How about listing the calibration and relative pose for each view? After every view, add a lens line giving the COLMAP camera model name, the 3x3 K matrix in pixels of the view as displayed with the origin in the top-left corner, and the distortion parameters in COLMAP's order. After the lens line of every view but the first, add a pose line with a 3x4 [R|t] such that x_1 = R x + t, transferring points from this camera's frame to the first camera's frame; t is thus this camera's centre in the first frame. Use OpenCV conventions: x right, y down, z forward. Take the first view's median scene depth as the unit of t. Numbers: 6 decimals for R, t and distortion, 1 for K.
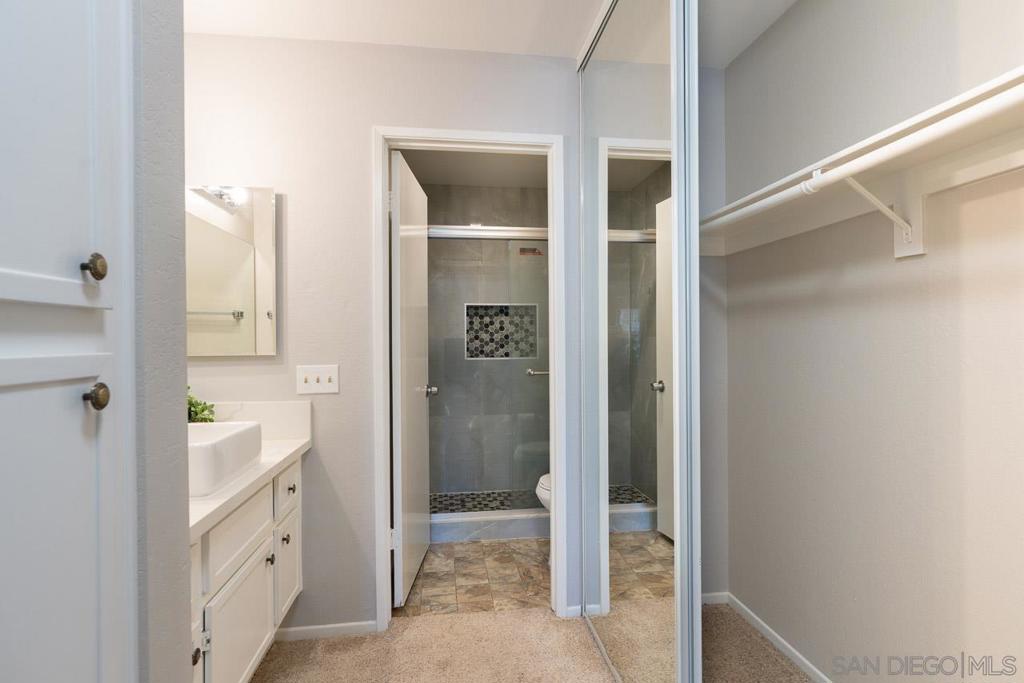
lens RADIAL K [[496.8, 0, 512.0], [0, 496.8, 341.5], [0, 0, 1]] dist [-0.005534, -0.000090]
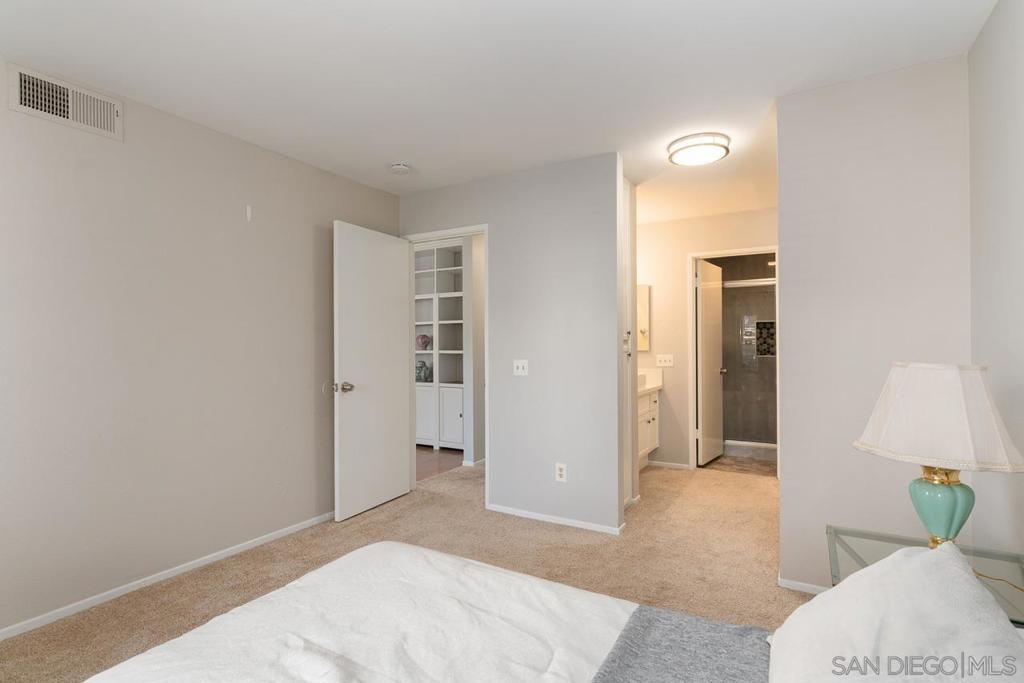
lens RADIAL K [[496.8, 0, 512.0], [0, 496.8, 341.5], [0, 0, 1]] dist [-0.005534, -0.000090]
pose [[0.787346, 0.001732, -0.616509, 0.278570], [-0.003613, 0.999992, -0.001805, -0.005828], [0.616501, 0.003648, 0.787345, -0.740986]]
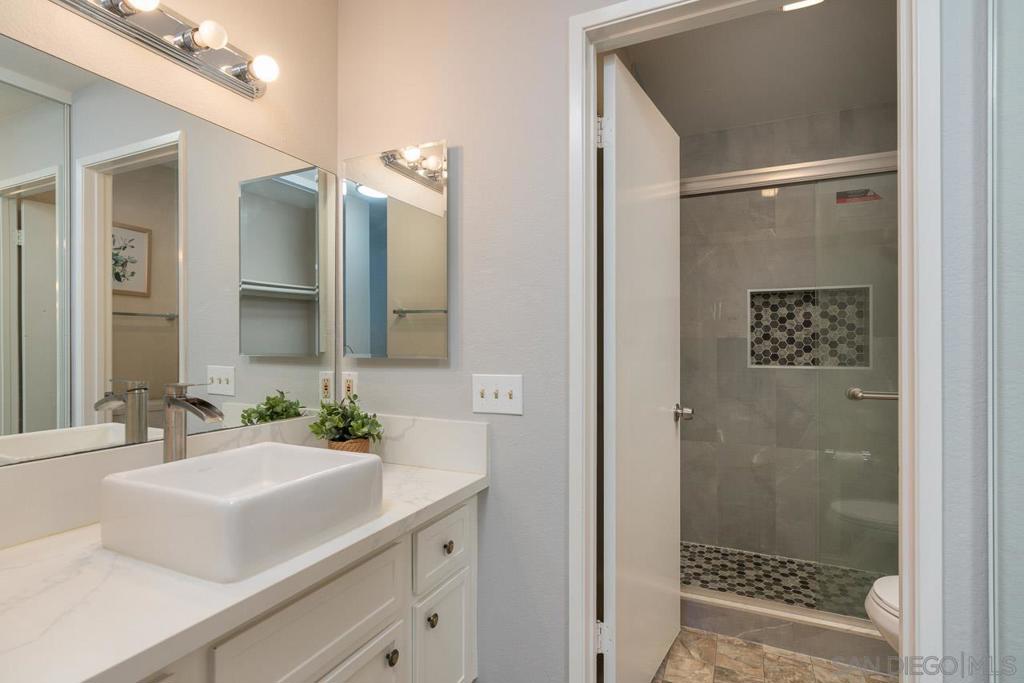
lens RADIAL K [[496.8, 0, 512.0], [0, 496.8, 341.5], [0, 0, 1]] dist [-0.005534, -0.000090]
pose [[0.838392, 0.004379, -0.545050, 0.011730], [-0.004626, 0.999989, 0.000918, -0.000308], [0.545047, 0.001752, 0.838403, 0.216343]]
